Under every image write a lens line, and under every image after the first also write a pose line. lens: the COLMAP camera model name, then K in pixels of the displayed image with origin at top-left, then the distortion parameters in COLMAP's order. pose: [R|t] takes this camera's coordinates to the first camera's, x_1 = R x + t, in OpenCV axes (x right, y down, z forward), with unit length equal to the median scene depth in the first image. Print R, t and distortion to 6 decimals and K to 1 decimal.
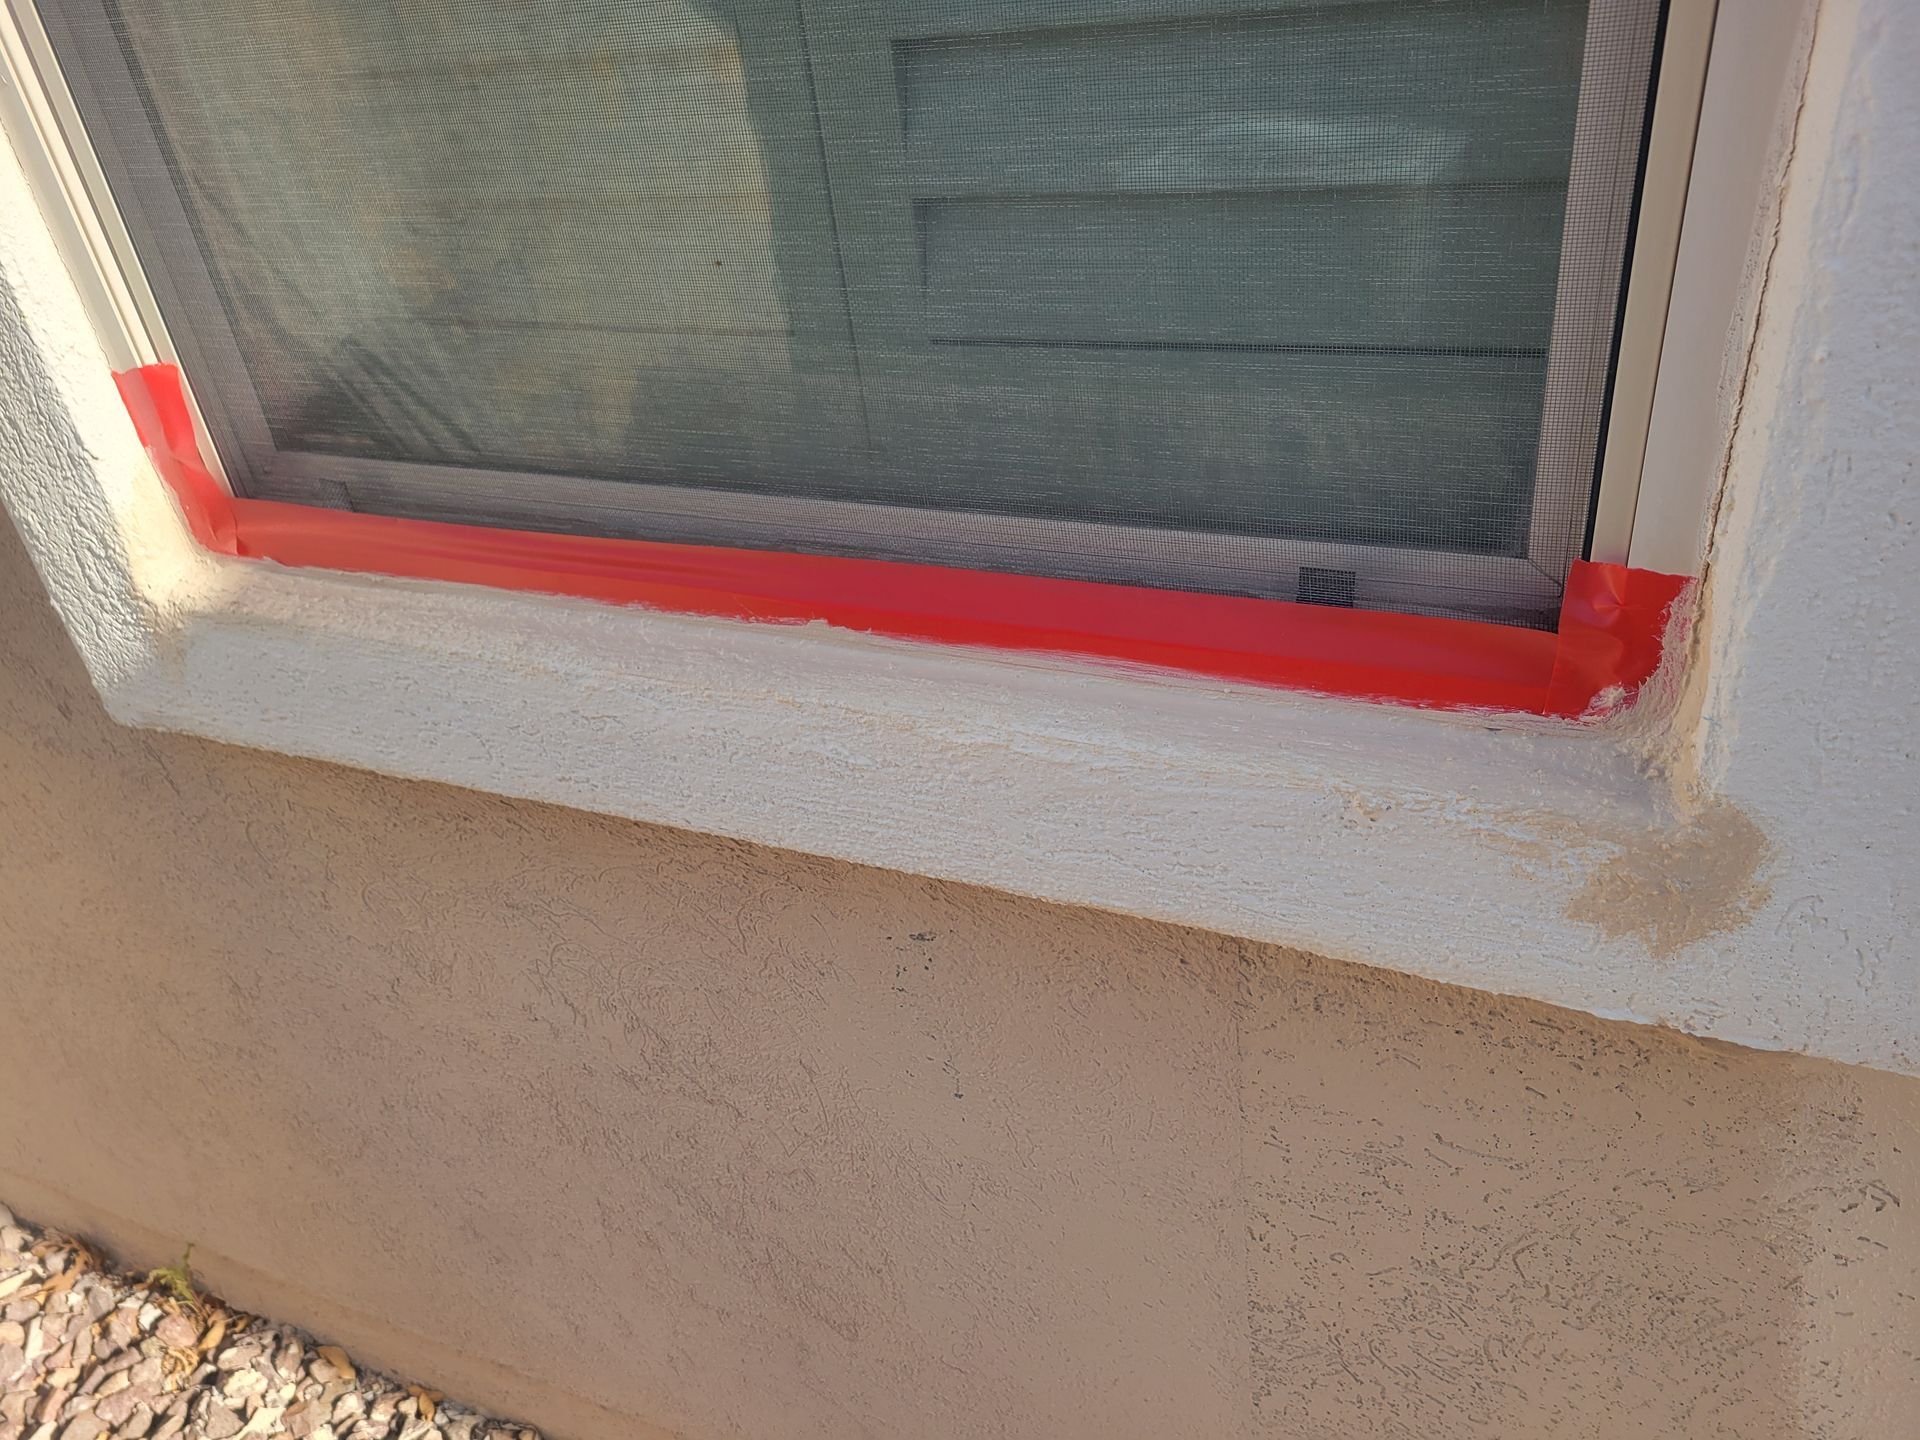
lens RADIAL K [[1352.2, 0, 985.8], [0, 1352.2, 725.6], [0, 0, 1]] dist [0.045867, -0.031102]
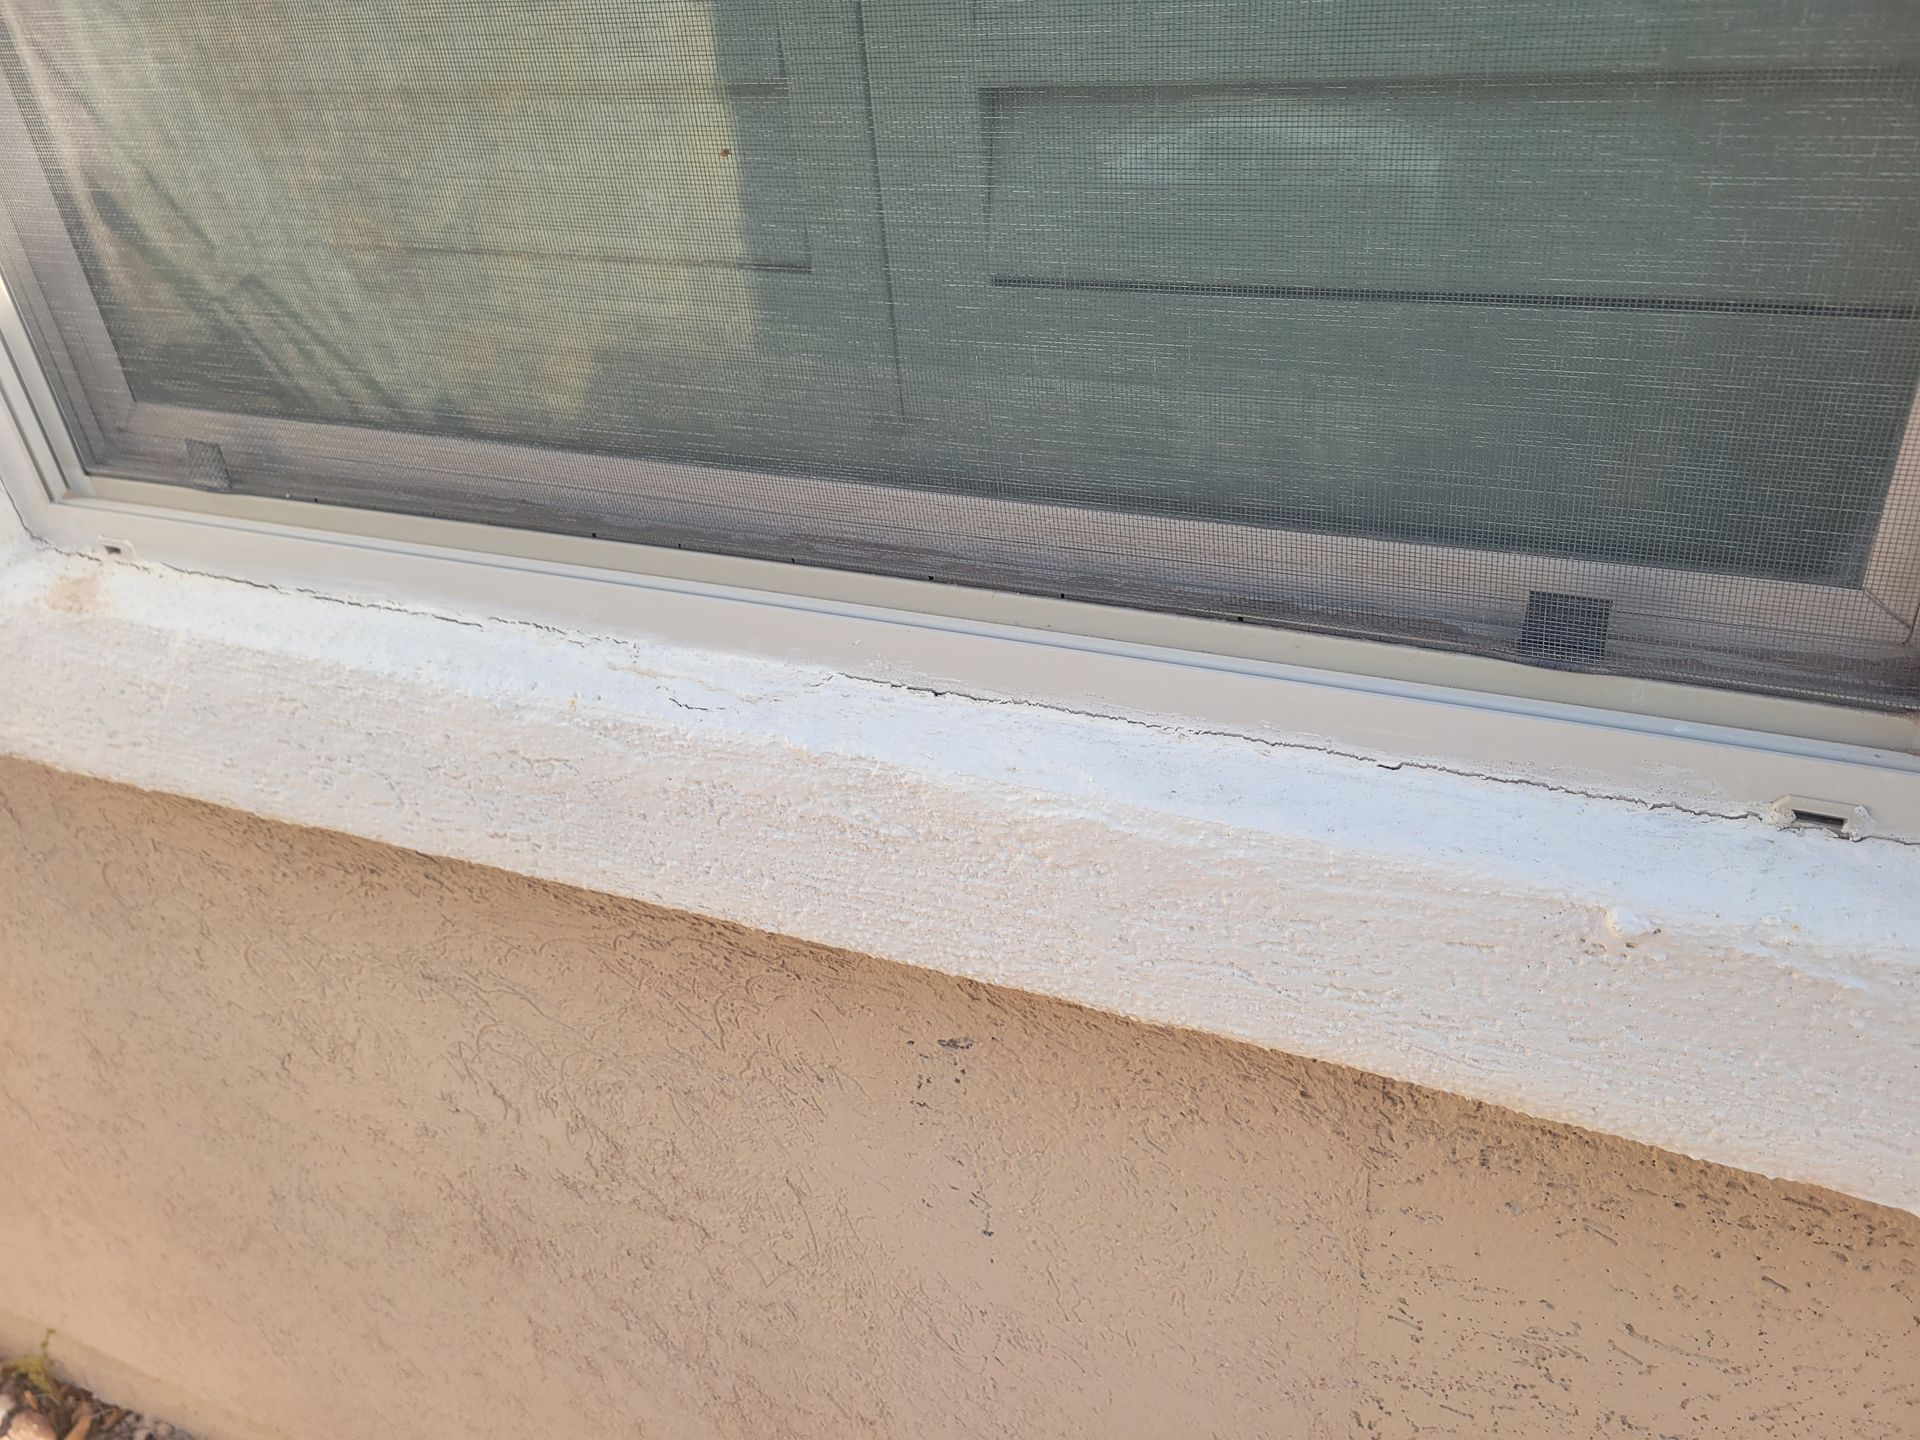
lens RADIAL K [[1374.3, 0, 998.6], [0, 1374.3, 716.3], [0, 0, 1]] dist [0.039311, -0.024279]
pose [[0.998951, 0.021290, 0.040538, -0.056637], [-0.020994, 0.999750, -0.007717, -0.027495], [-0.040693, 0.006858, 0.999148, 0.195490]]
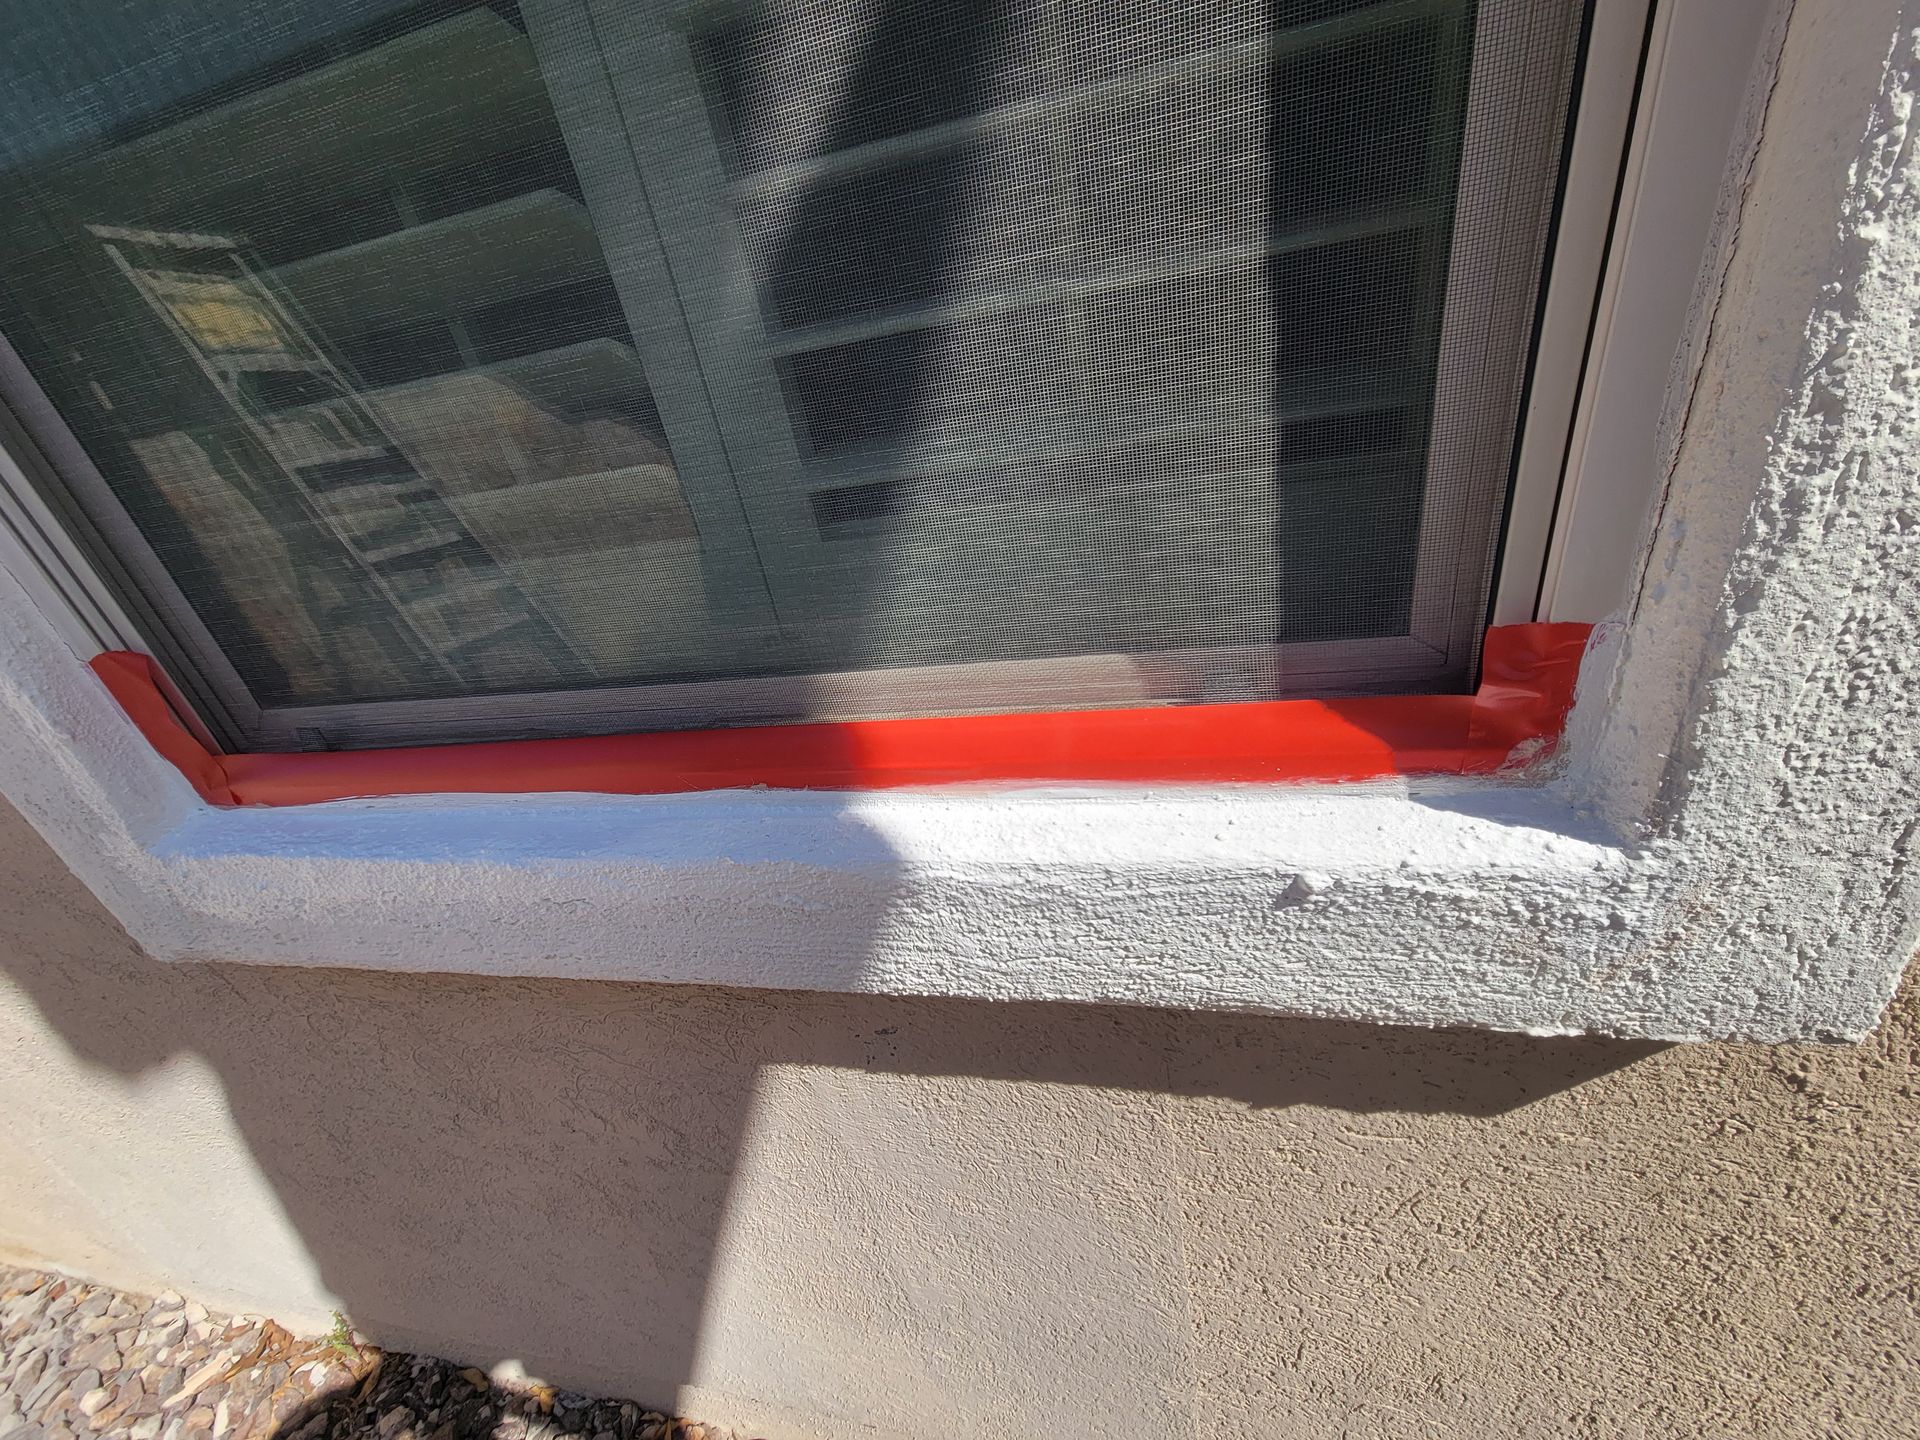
lens RADIAL K [[748.4, 0, 963.0], [0, 748.4, 735.5], [0, 0, 1]] dist [0.009089, -0.004436]
pose [[0.978411, -0.149924, 0.142252, -0.034830], [0.161777, 0.983918, -0.075726, -0.037583], [-0.128611, 0.097104, 0.986930, 0.311770]]
